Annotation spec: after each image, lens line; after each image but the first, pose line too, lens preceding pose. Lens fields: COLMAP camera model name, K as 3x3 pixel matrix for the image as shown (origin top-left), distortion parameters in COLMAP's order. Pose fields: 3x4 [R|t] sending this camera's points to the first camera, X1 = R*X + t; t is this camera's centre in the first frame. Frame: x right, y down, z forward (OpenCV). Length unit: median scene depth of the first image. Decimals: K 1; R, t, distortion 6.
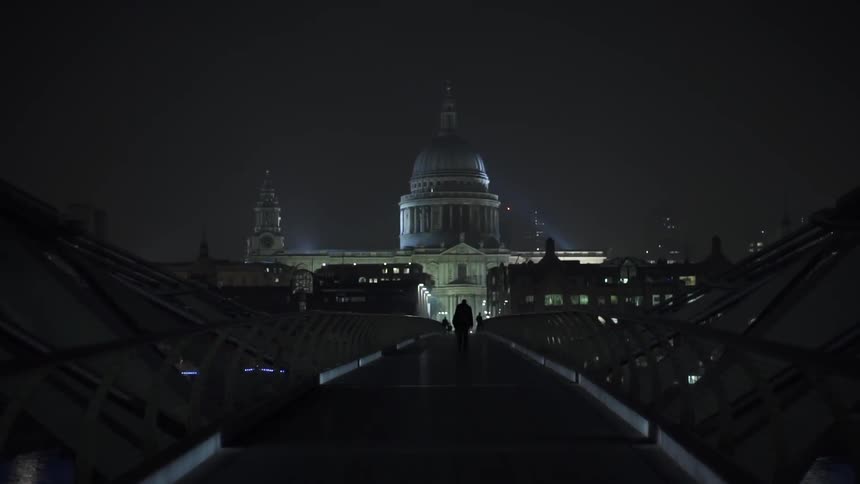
lens RADIAL K [[1204.7, 0, 431.0], [0, 1204.7, 241.9], [0, 0, 1]] dist [-0.128642, 0.000000]
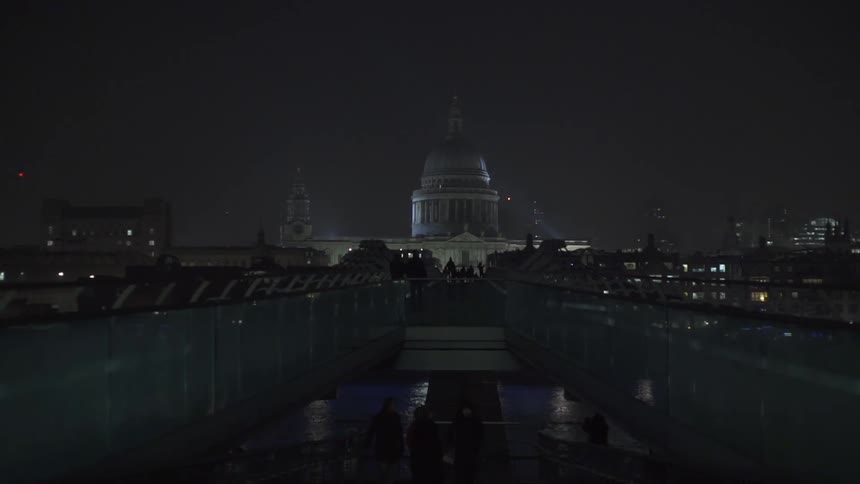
lens RADIAL K [[1204.7, 0, 429.0], [0, 1204.7, 242.4], [0, 0, 1]] dist [-0.128642, 0.000000]
pose [[0.999928, 0.010933, -0.004918, -0.003817], [-0.010867, 0.999853, 0.013255, -0.004245], [0.005062, -0.013200, 0.999900, -0.161489]]
